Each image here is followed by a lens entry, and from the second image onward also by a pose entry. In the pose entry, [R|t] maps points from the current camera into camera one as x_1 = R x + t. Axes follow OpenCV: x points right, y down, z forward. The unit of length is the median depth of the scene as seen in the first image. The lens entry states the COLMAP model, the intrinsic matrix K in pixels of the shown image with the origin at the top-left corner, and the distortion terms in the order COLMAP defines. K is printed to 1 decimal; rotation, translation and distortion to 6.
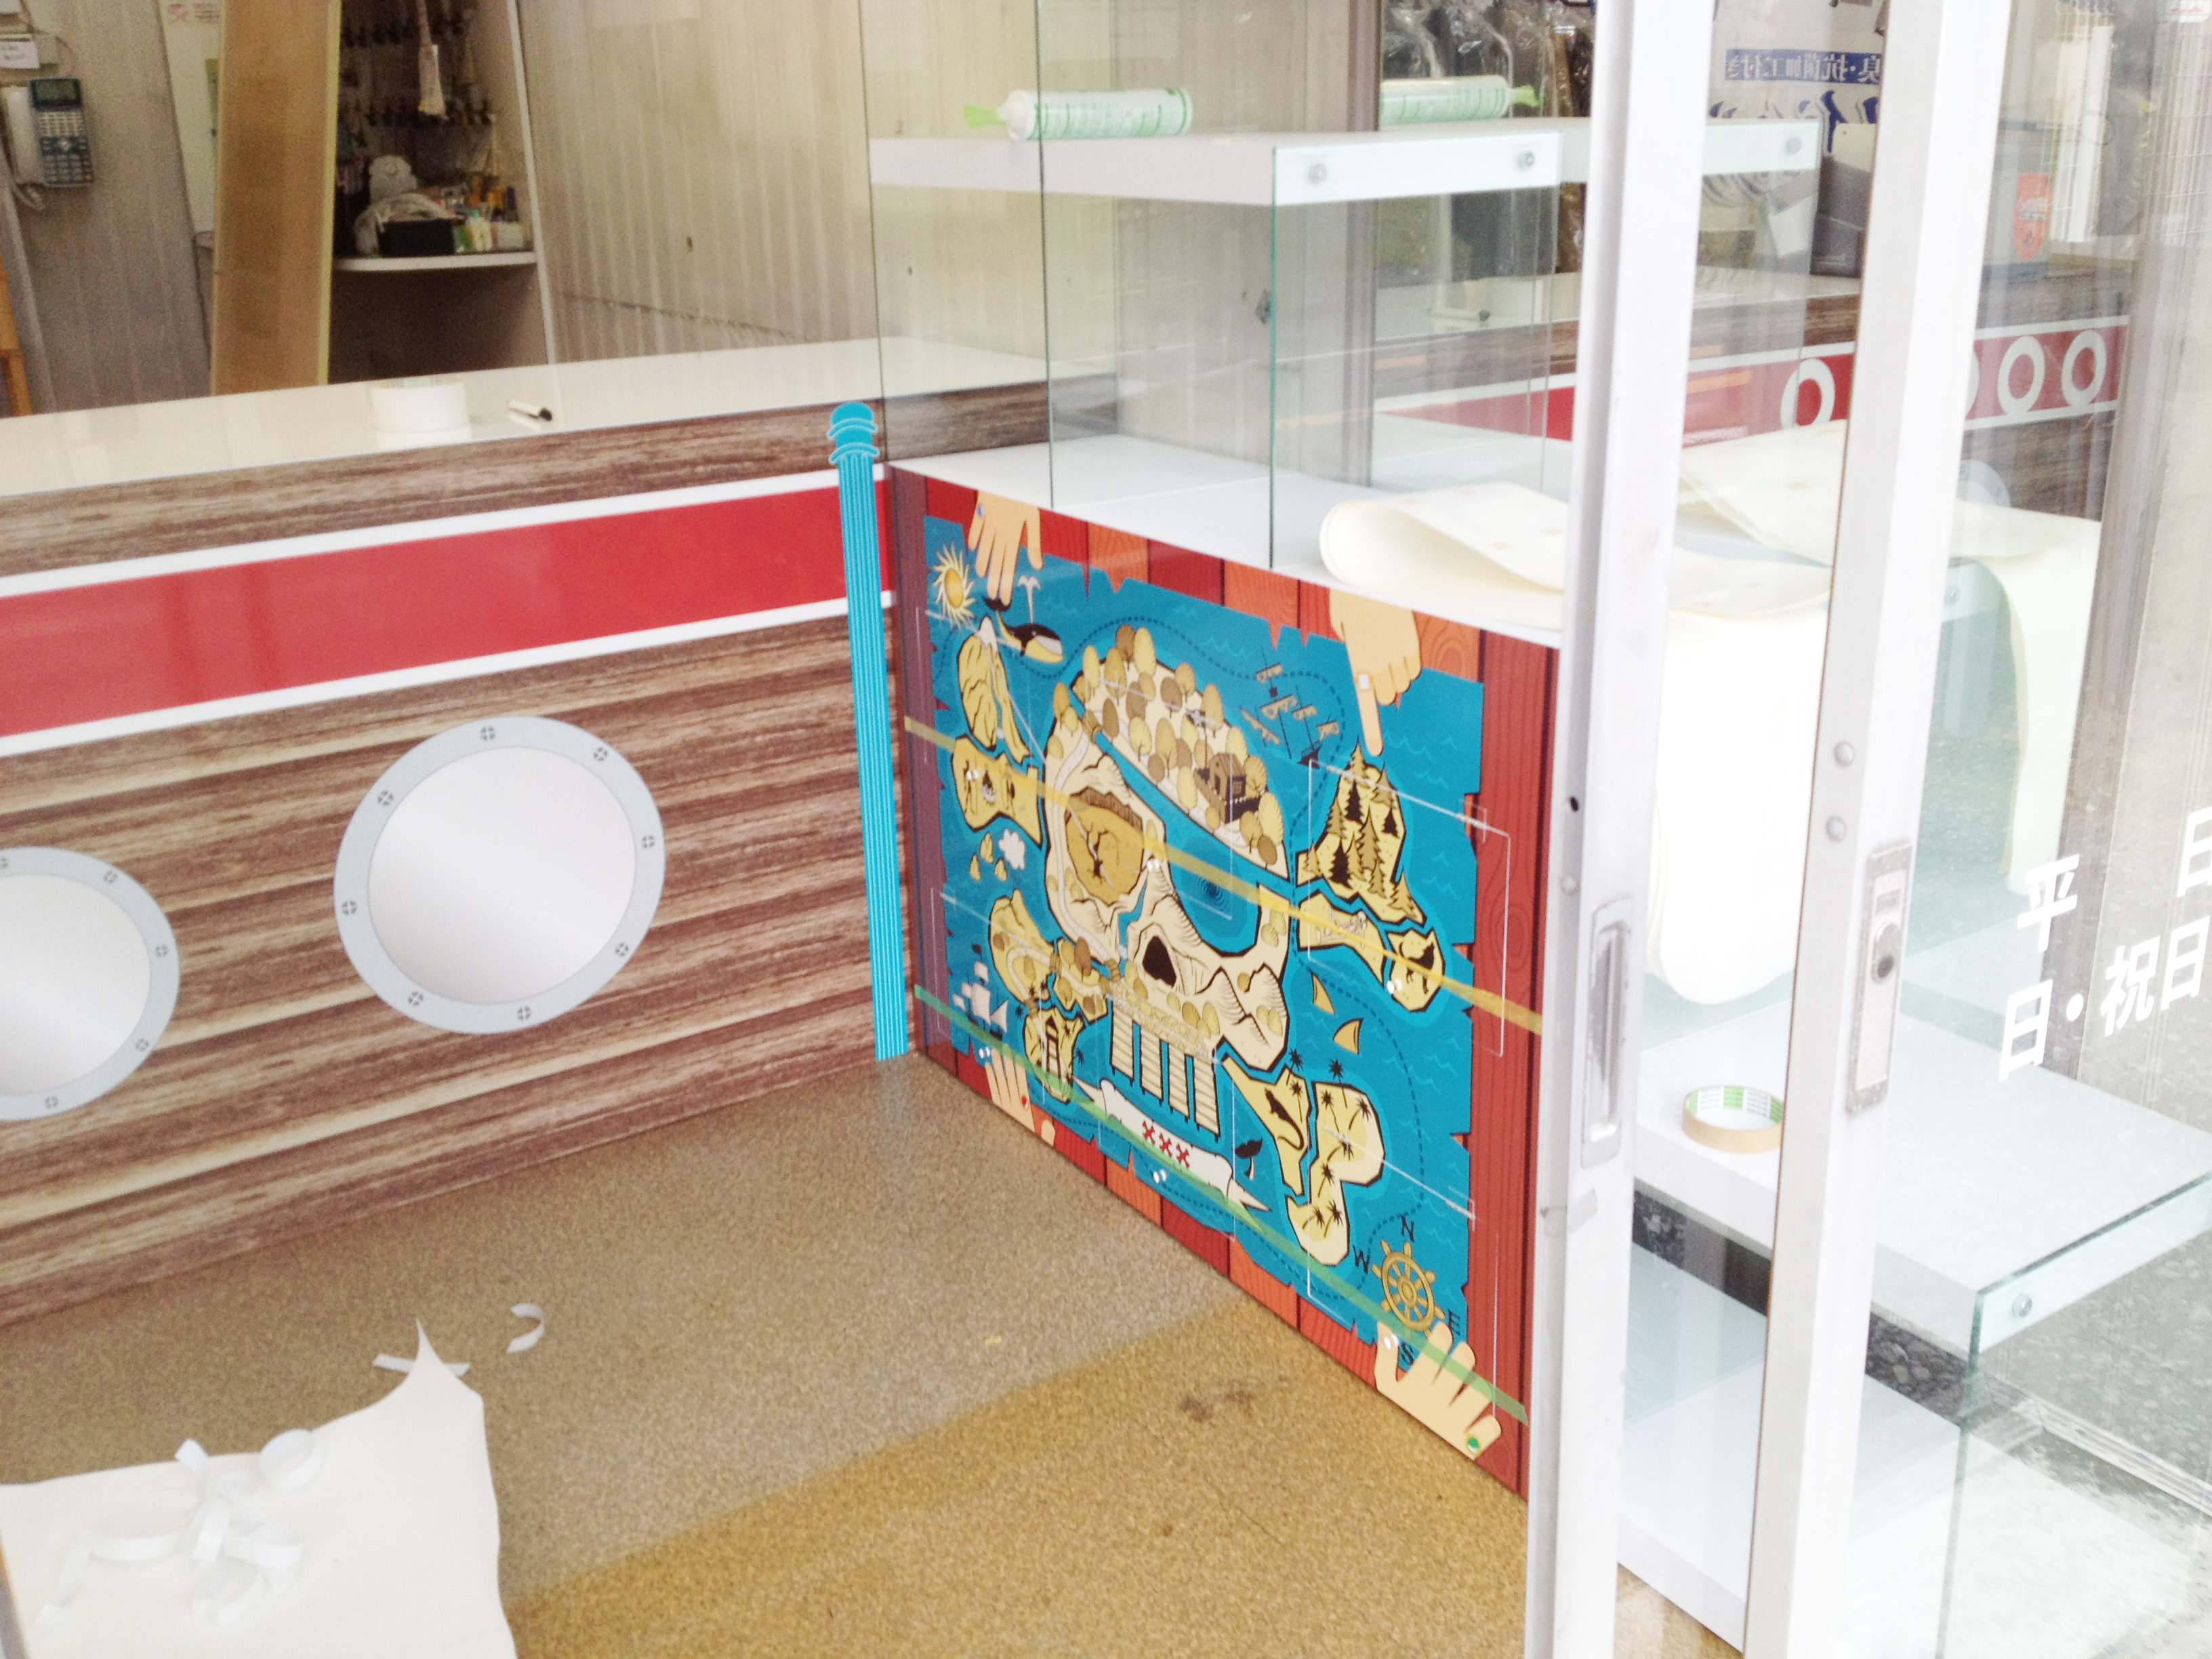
lens RADIAL K [[2071.3, 0, 1122.8], [0, 2071.3, 829.5], [0, 0, 1]] dist [0.225161, -0.571686]
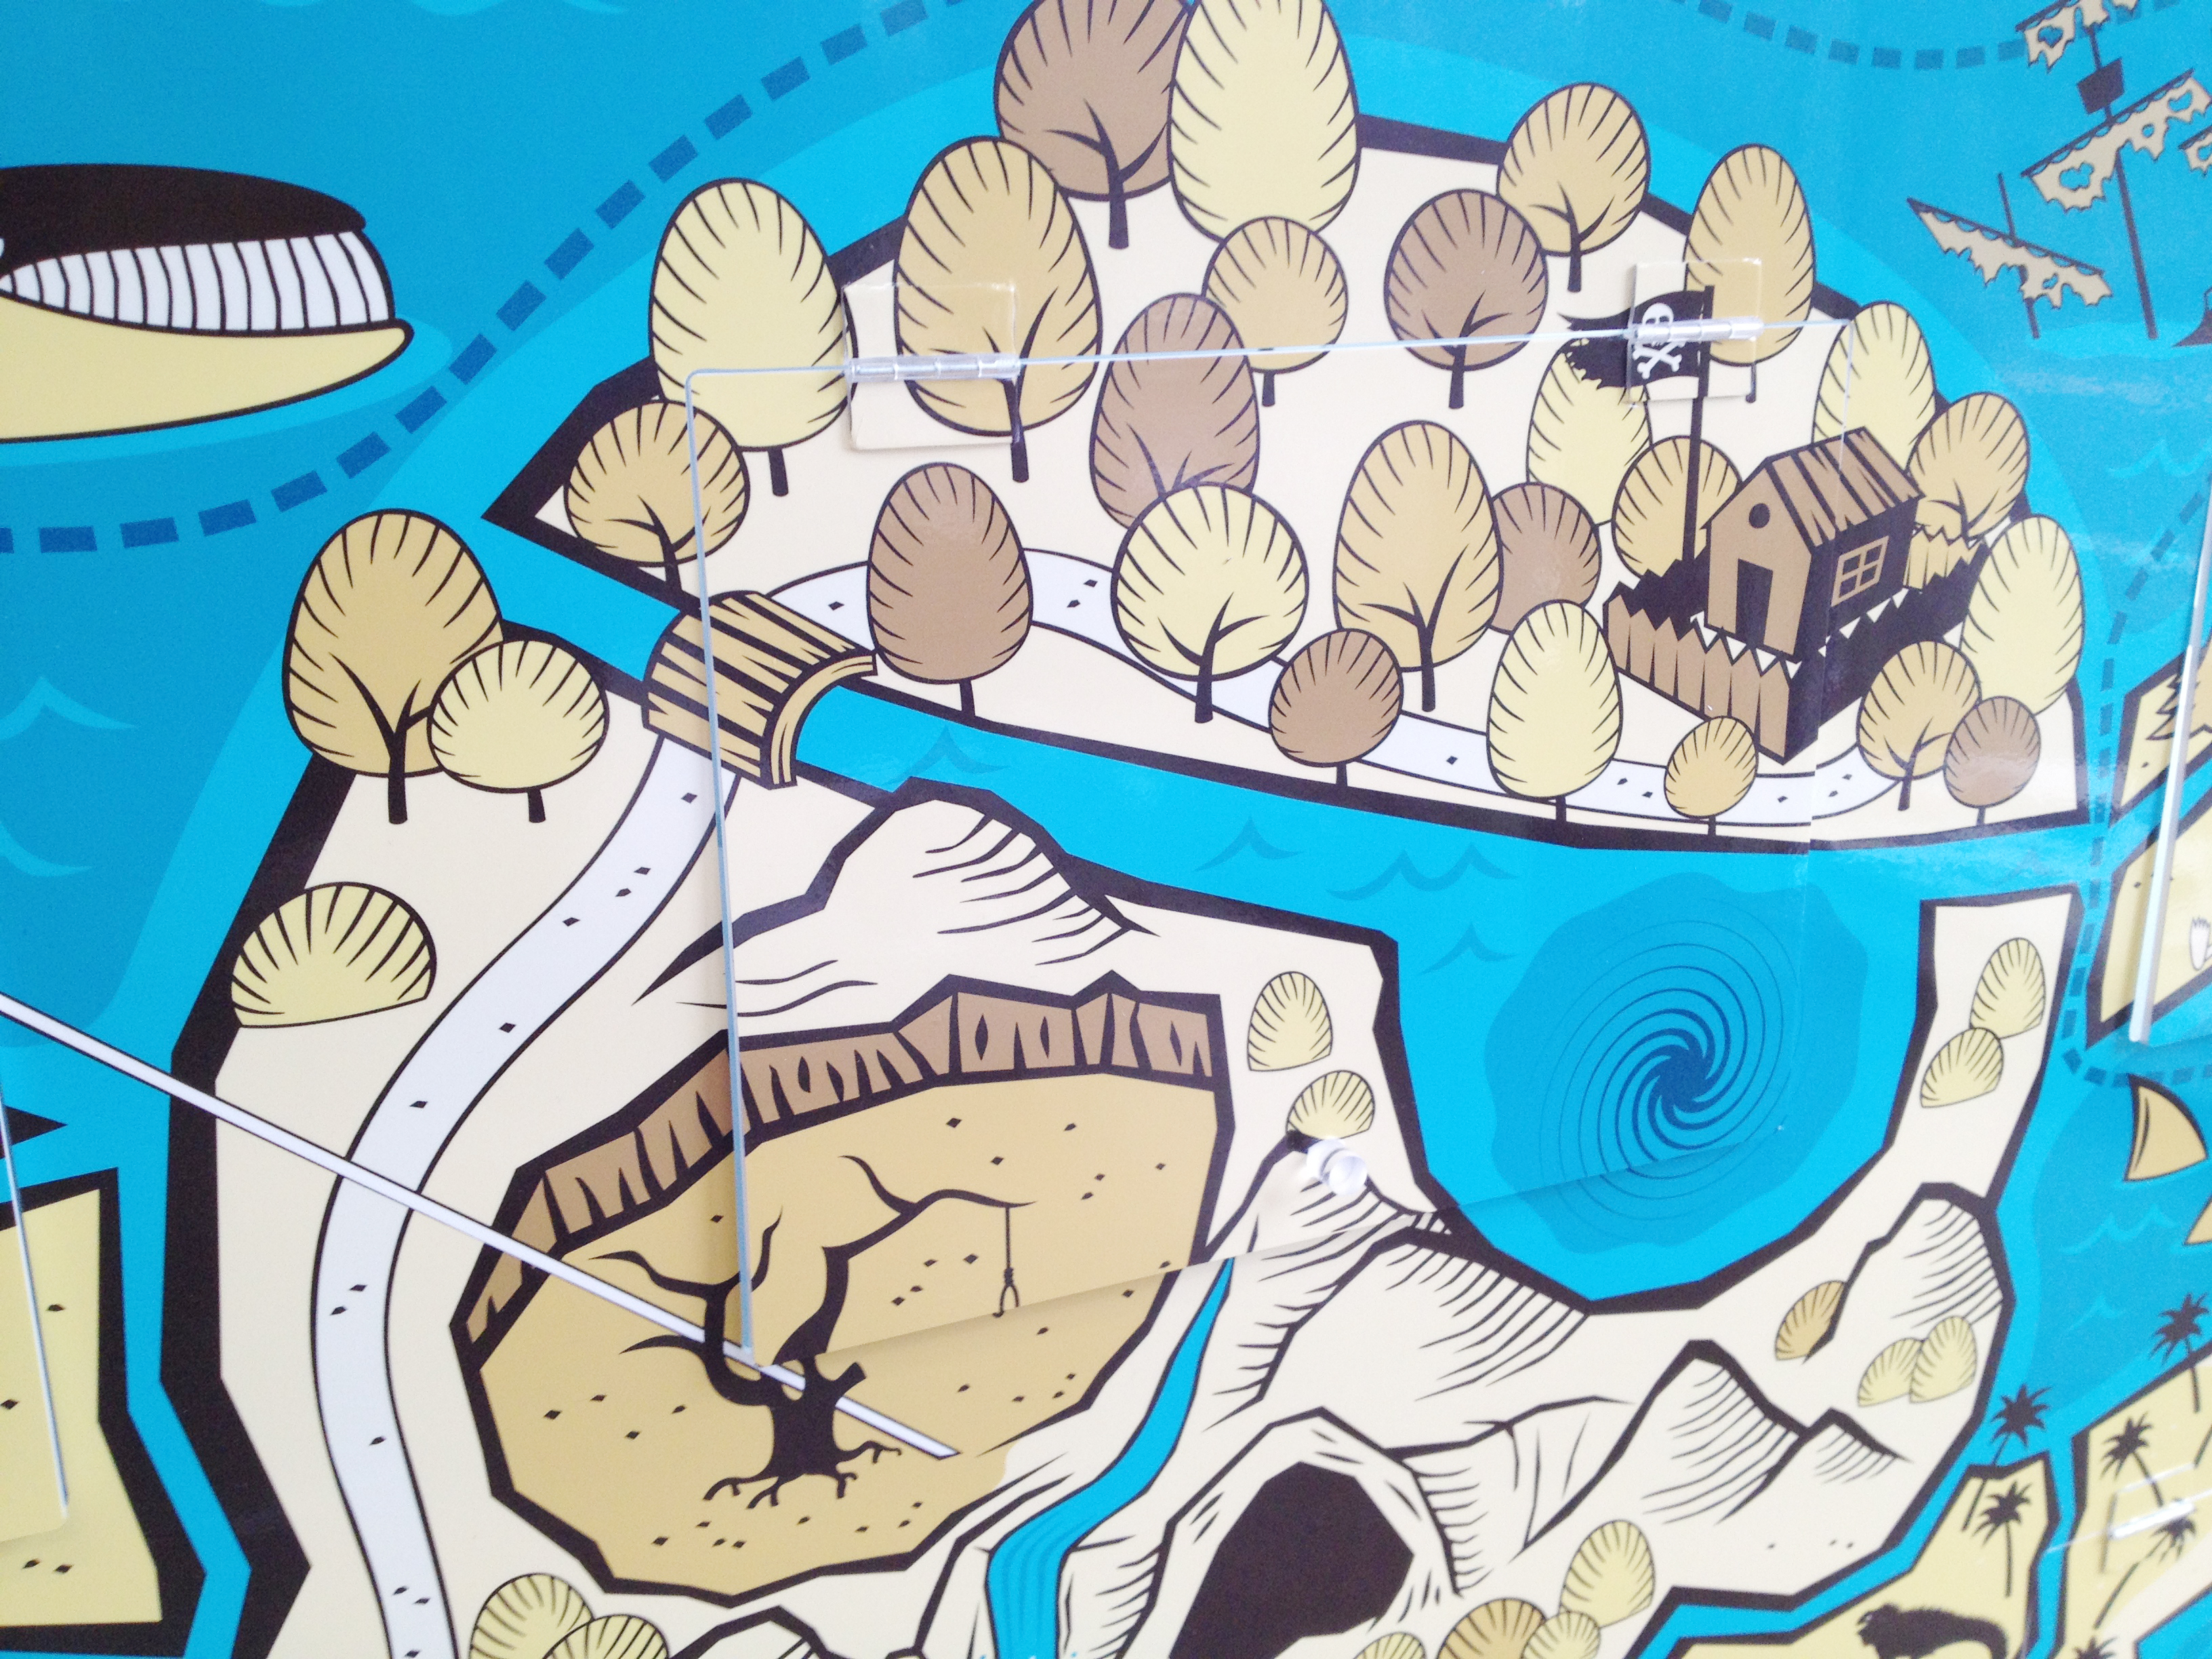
lens RADIAL K [[2133.3, 0, 1117.1], [0, 2133.3, 843.1], [0, 0, 1]] dist [0.171795, -0.421191]
pose [[0.139427, -0.276559, 0.950829, -0.194107], [0.321739, 0.920763, 0.220635, -0.070098], [-0.936506, 0.275157, 0.217359, 0.972705]]
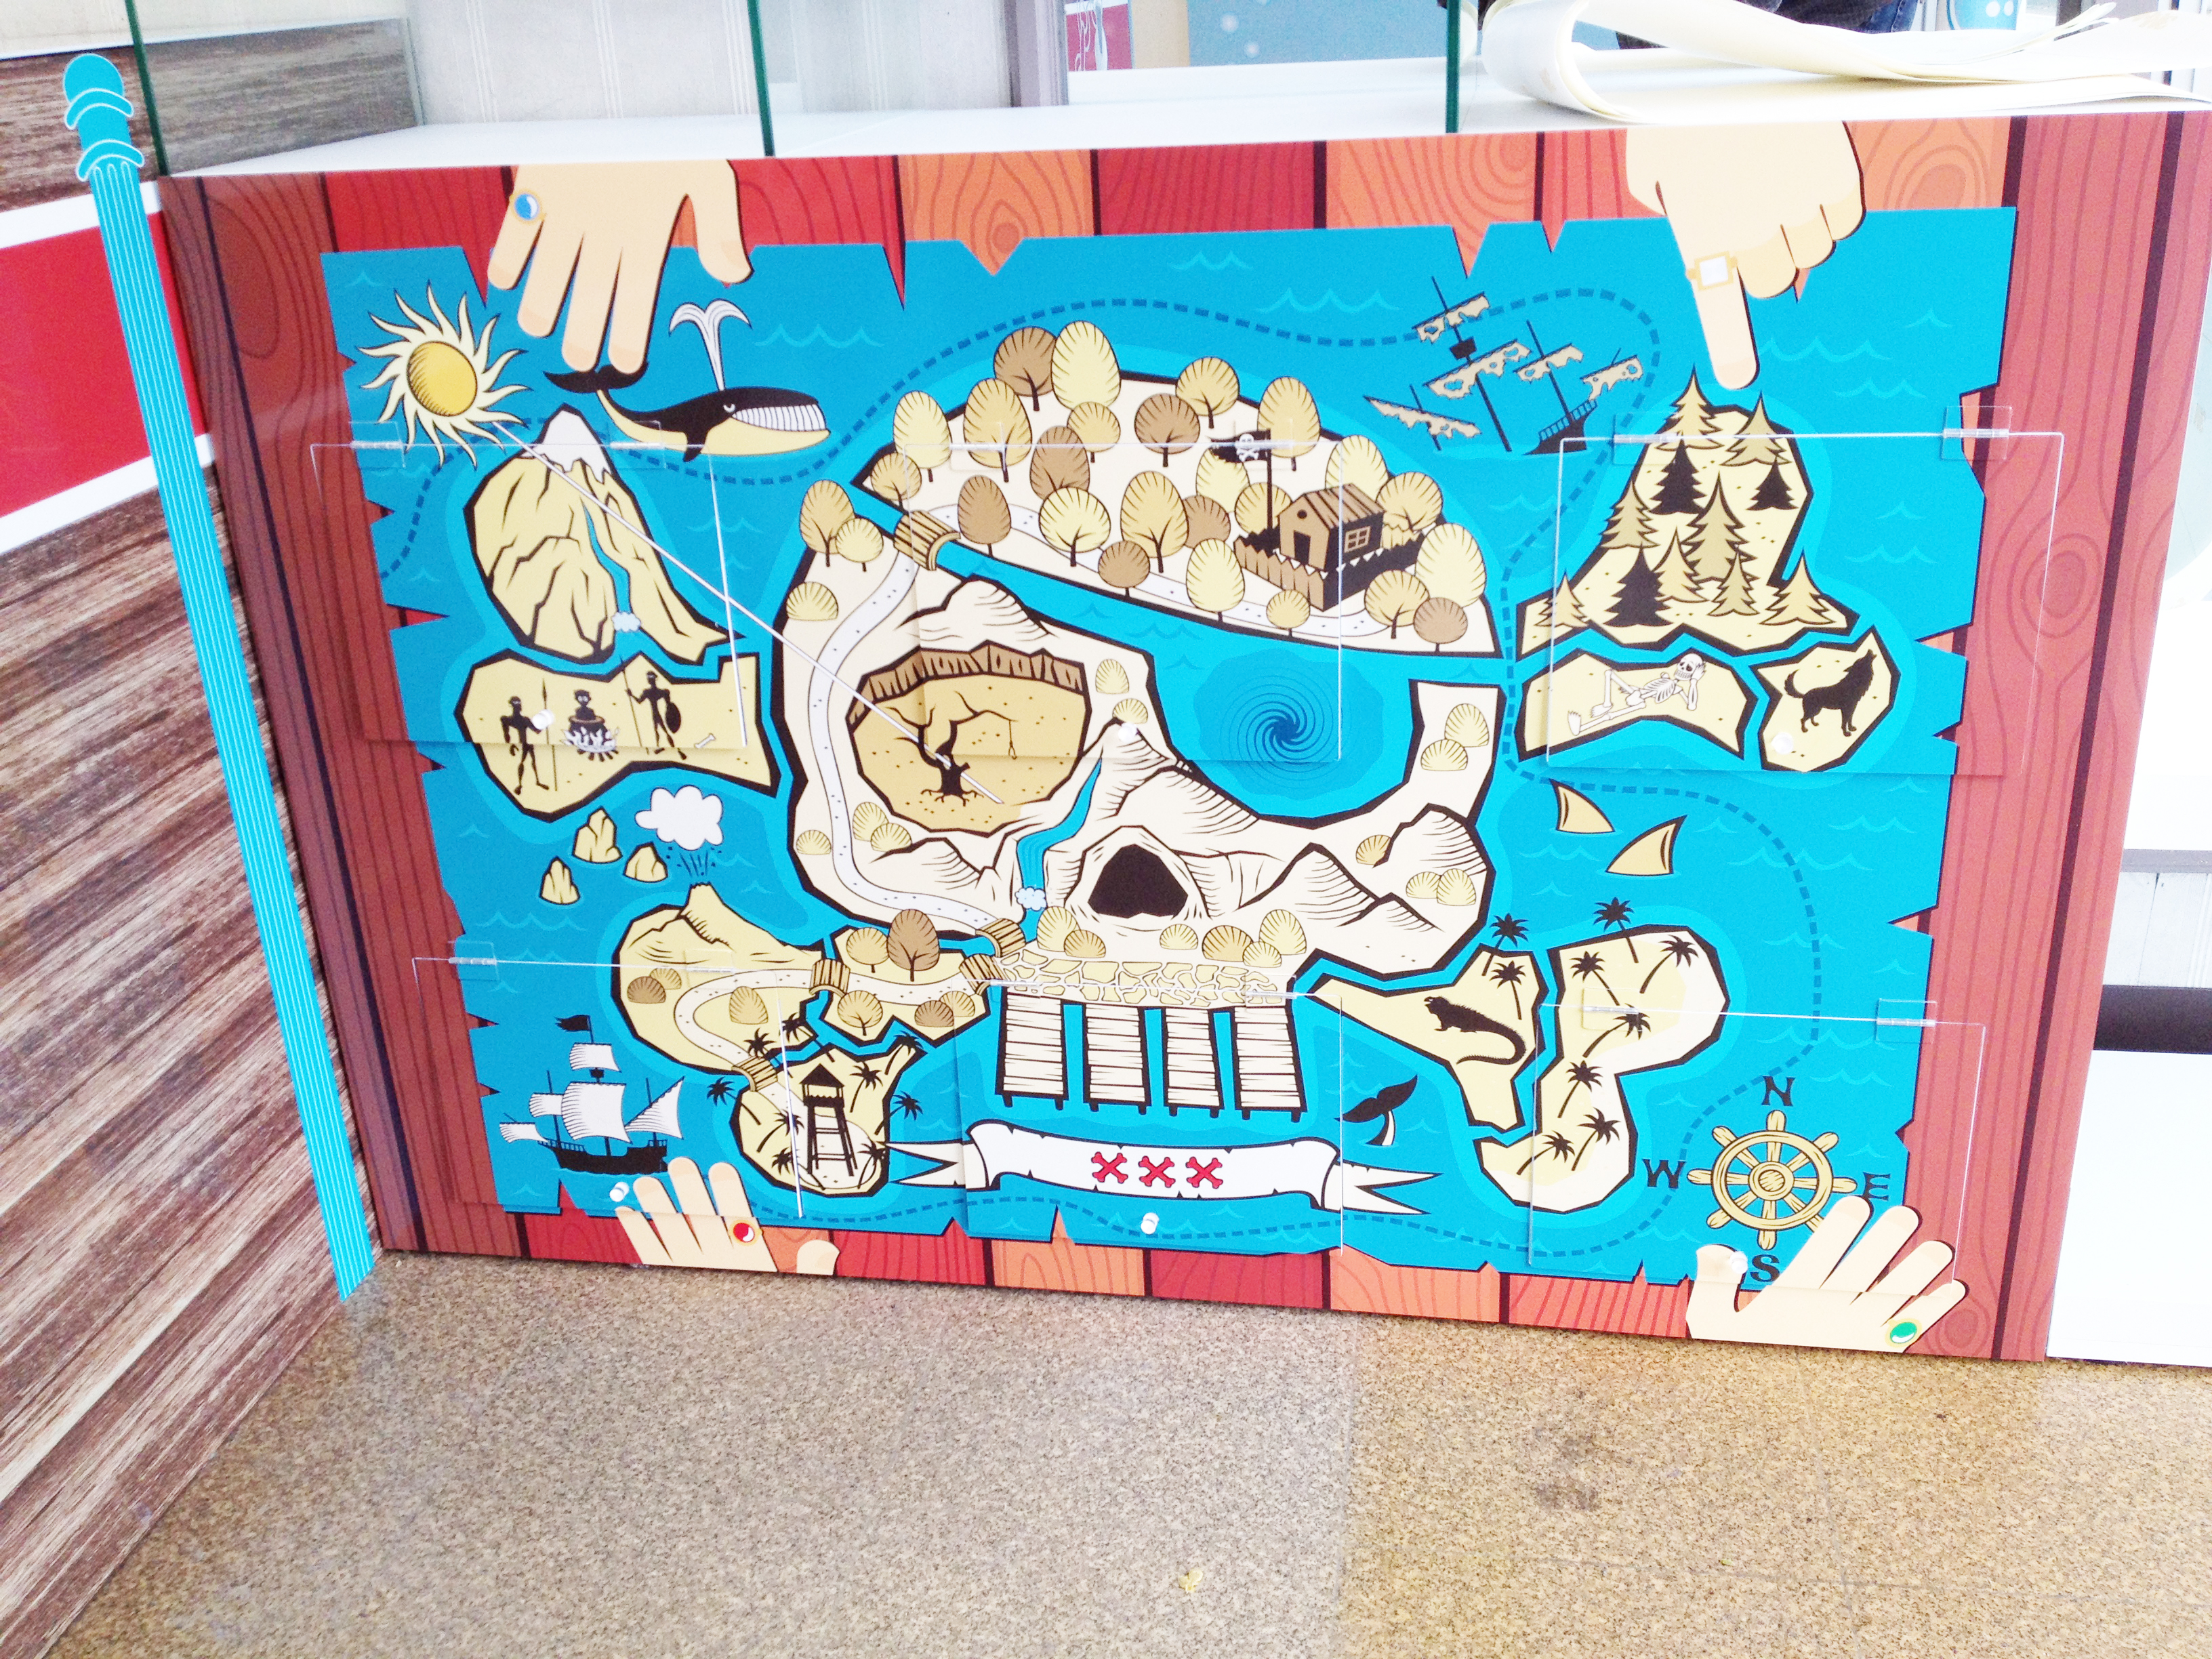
lens RADIAL K [[2071.3, 0, 1122.8], [0, 2071.3, 829.5], [0, 0, 1]] dist [0.225161, -0.571686]
pose [[0.692583, -0.291064, 0.660008, -0.398191], [0.267377, 0.953387, 0.139870, -0.040409], [-0.669954, 0.079599, 0.738123, 0.563224]]
